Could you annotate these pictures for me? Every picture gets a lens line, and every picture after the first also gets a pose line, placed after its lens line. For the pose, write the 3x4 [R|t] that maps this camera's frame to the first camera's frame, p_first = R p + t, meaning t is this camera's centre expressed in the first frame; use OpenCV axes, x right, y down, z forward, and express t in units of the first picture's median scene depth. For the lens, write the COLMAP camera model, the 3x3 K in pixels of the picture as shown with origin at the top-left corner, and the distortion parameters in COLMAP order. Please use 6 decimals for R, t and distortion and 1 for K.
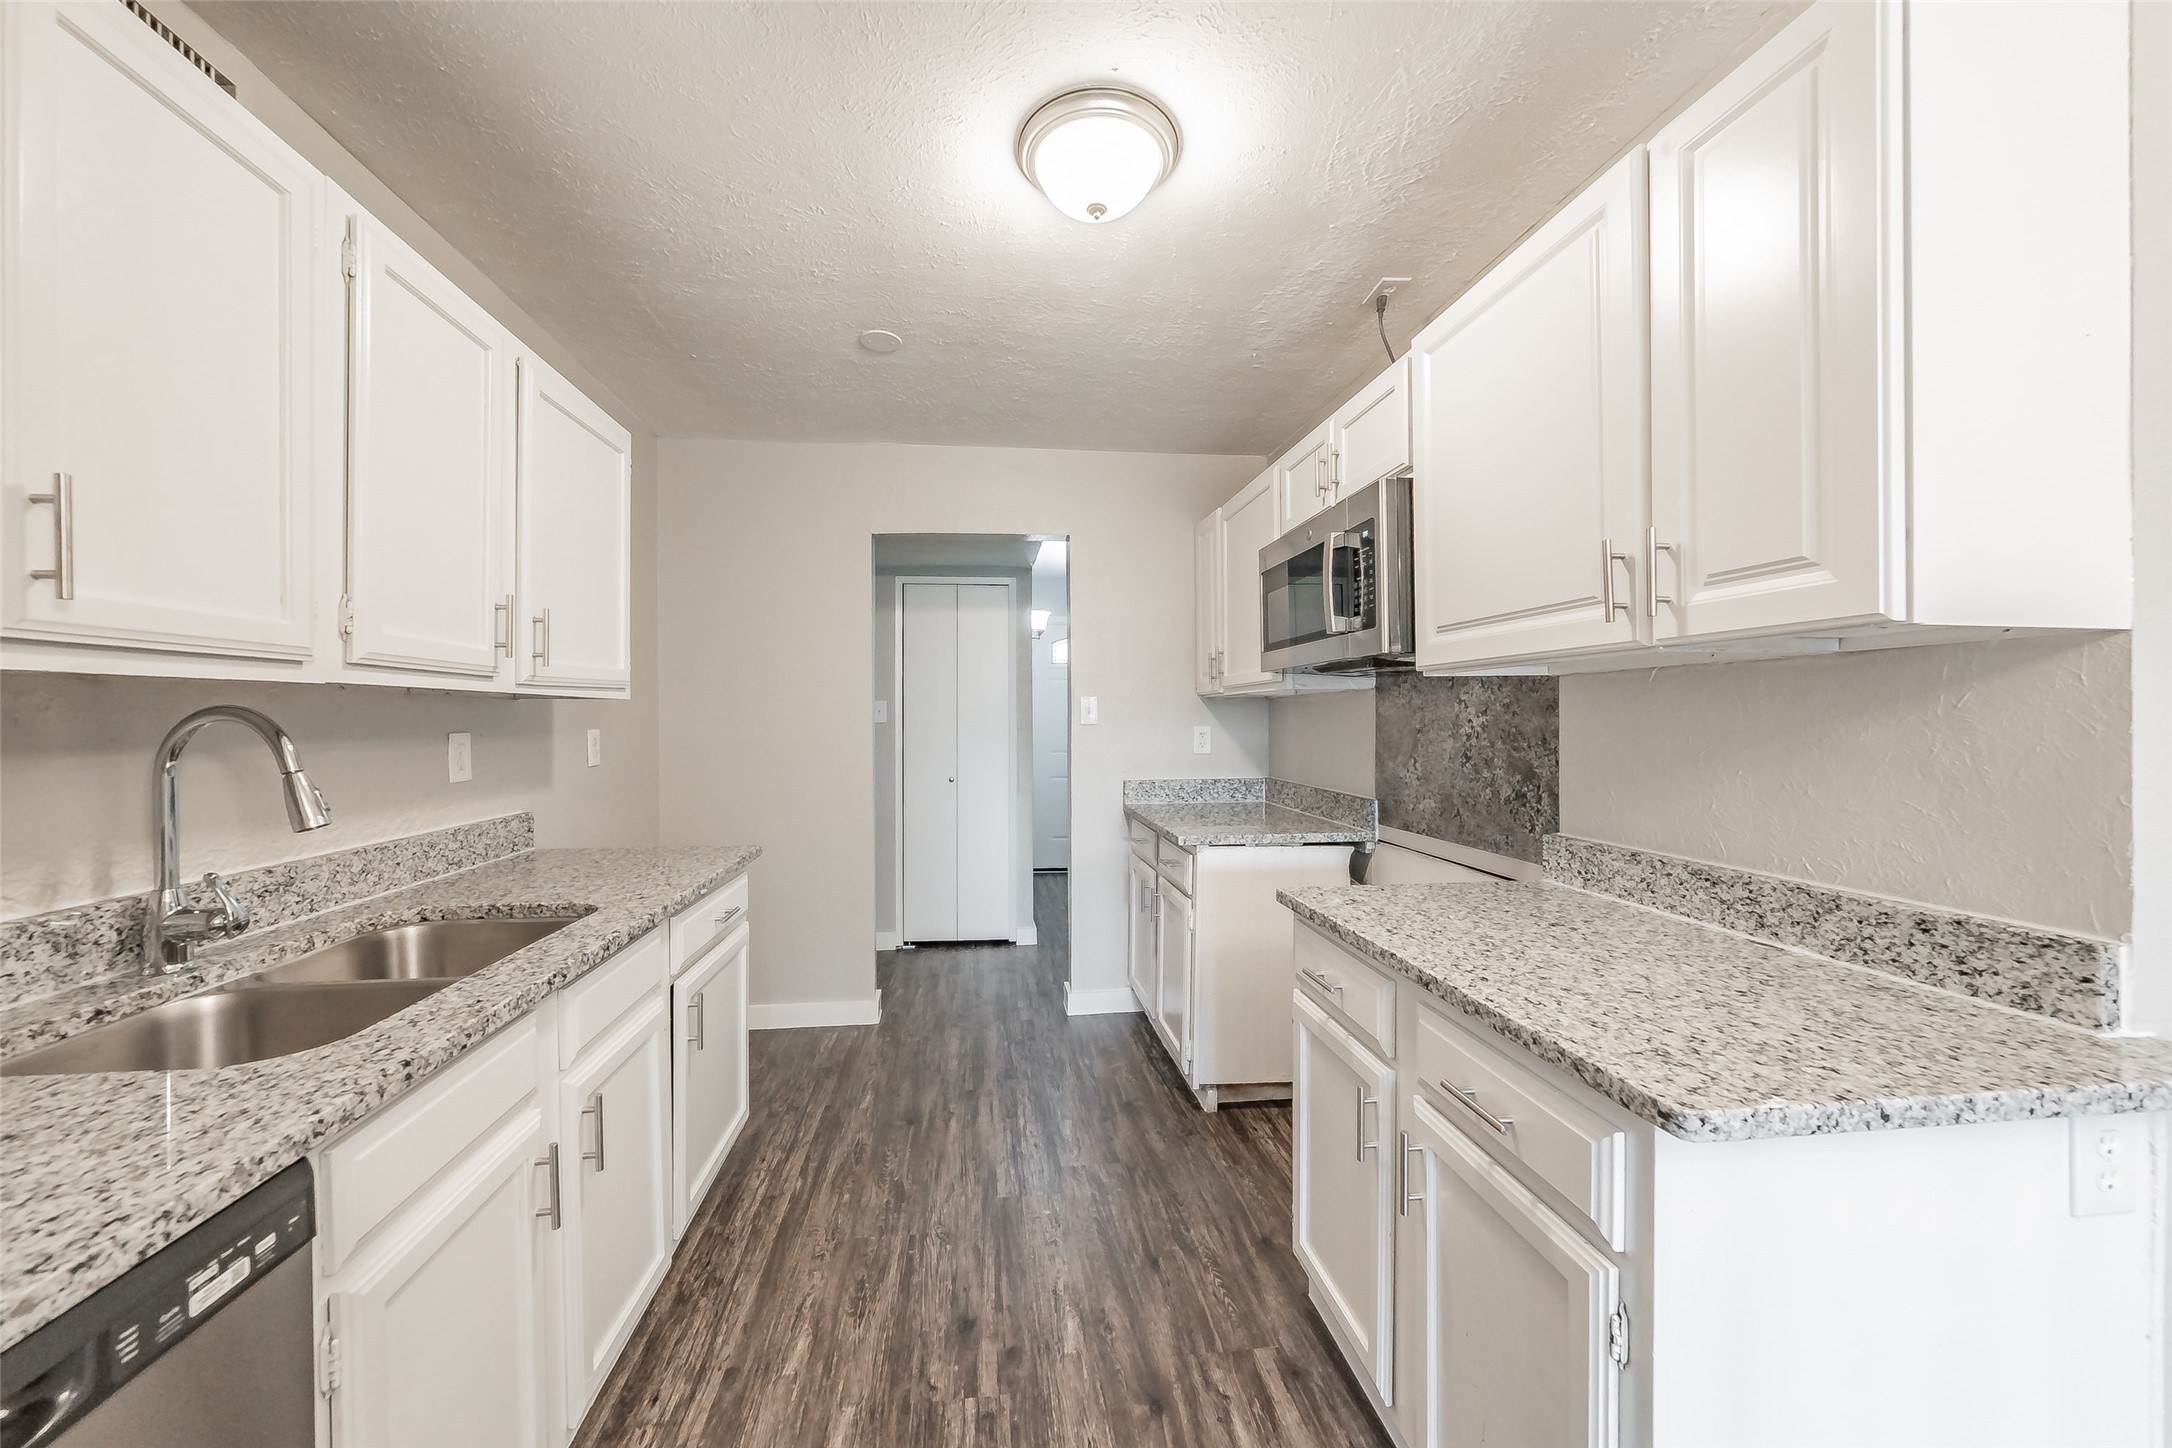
lens RADIAL K [[772.3, 0, 1041.7], [0, 772.3, 719.9], [0, 0, 1]] dist [-0.002225, 0.000242]
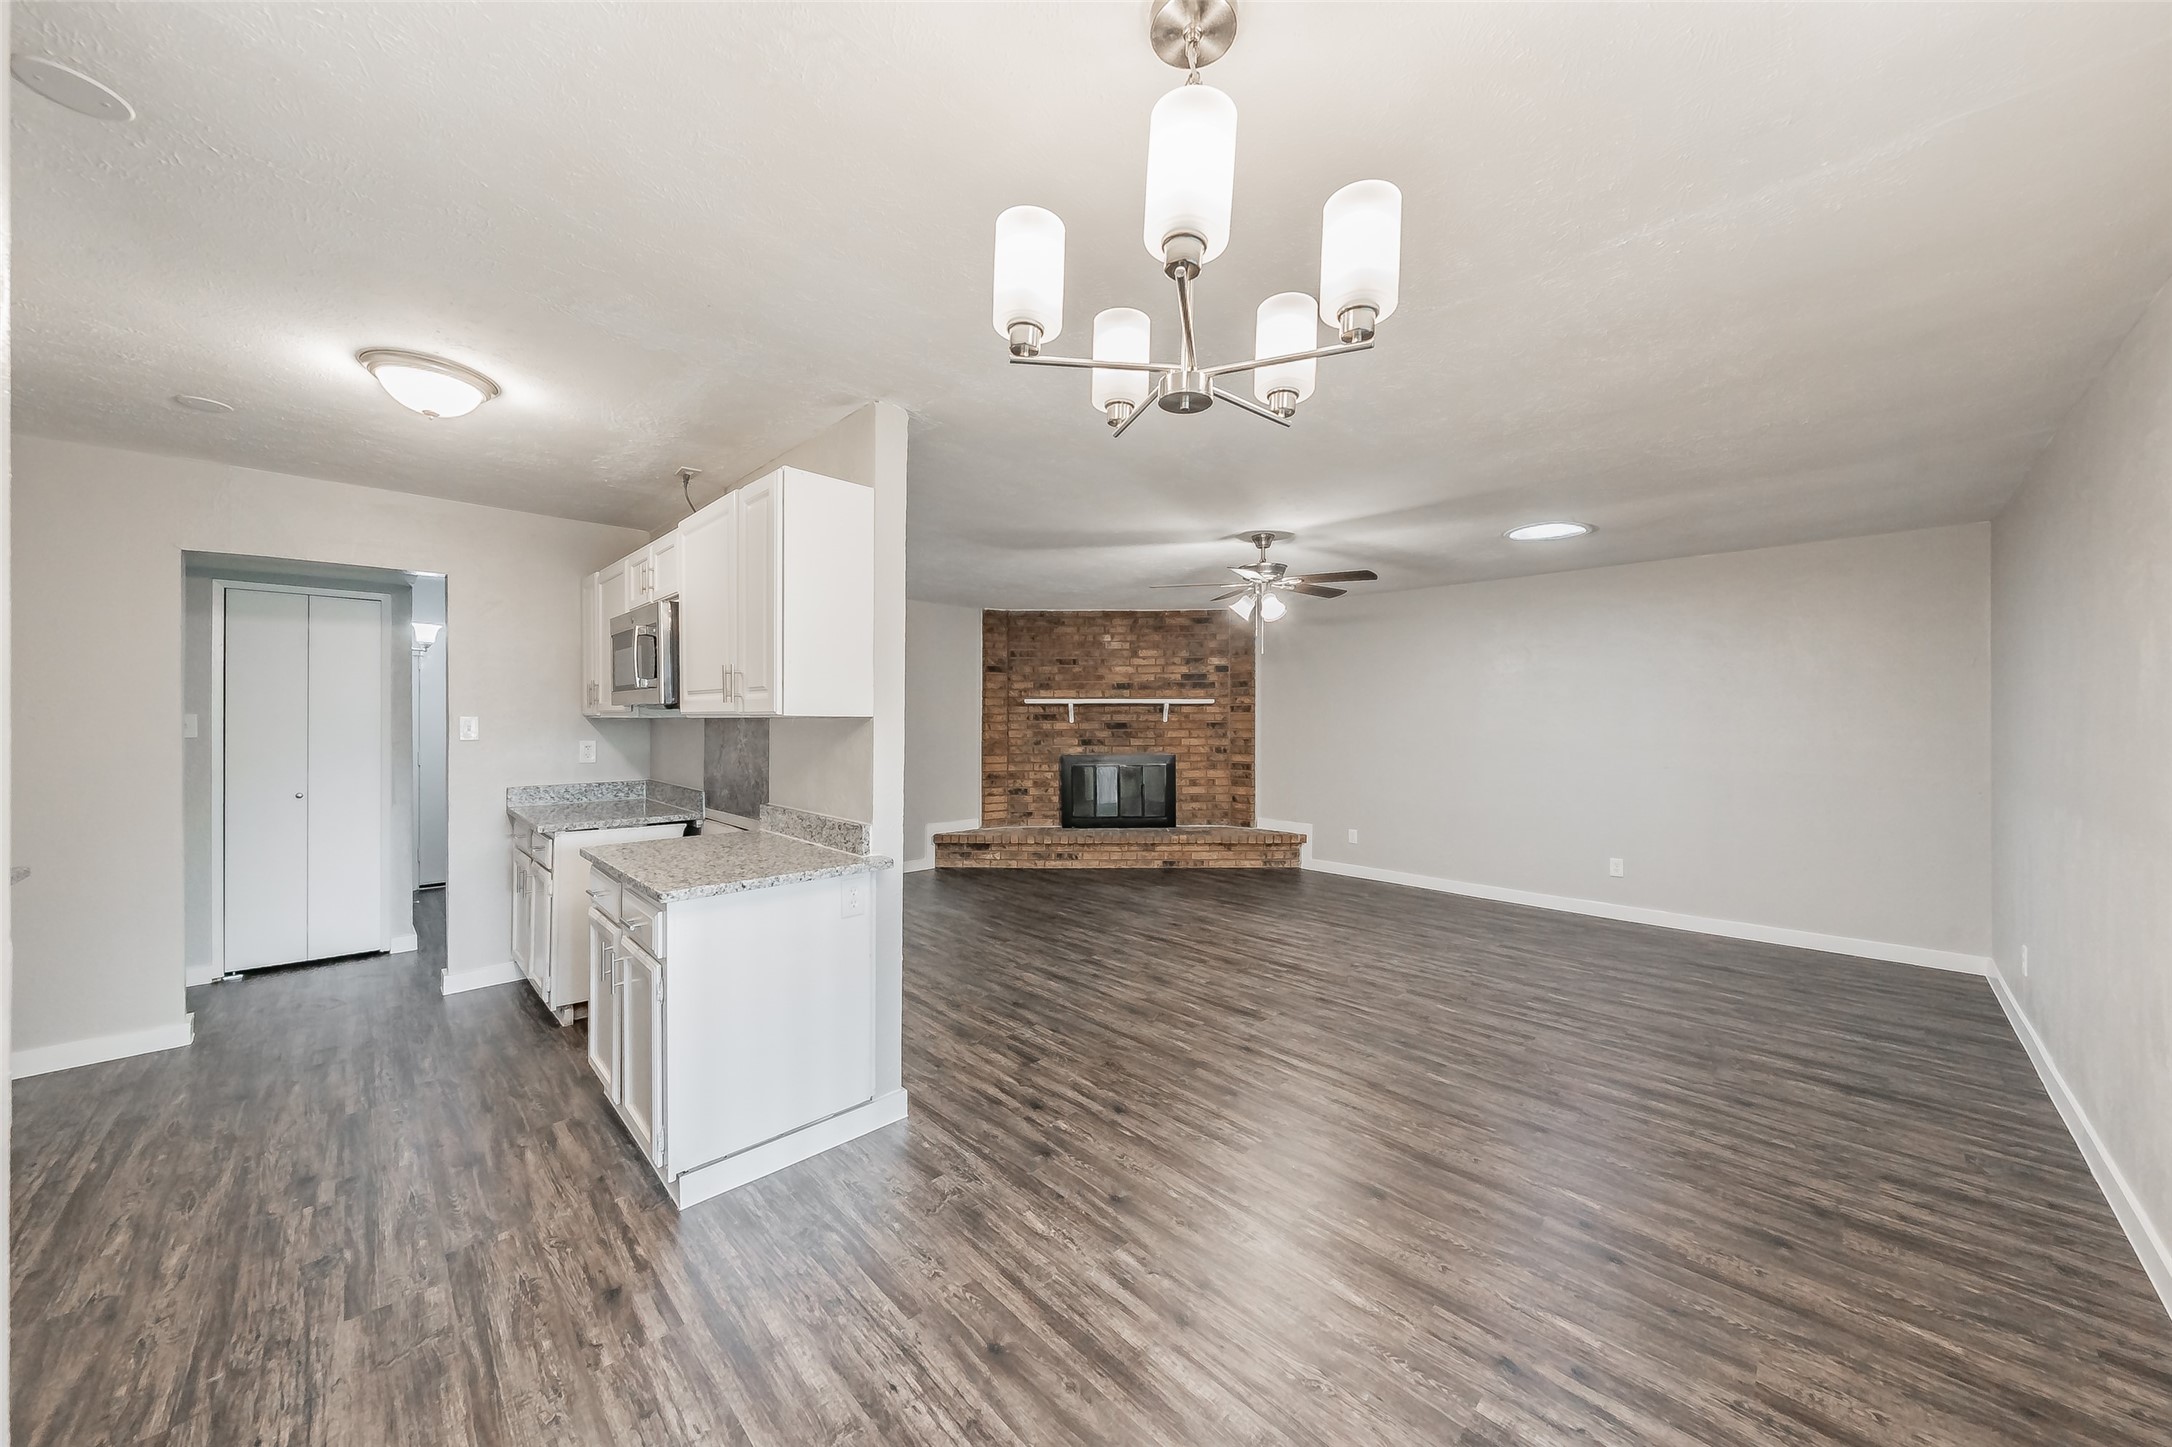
lens RADIAL K [[754.5, 0, 1088.8], [0, 754.5, 723.1], [0, 0, 1]] dist [0.000966, 0.000239]
pose [[0.773585, 0.003709, 0.633682, 0.132769], [-0.006348, 0.999978, 0.001896, -0.059610], [-0.633661, -0.005489, 0.773592, -0.988385]]
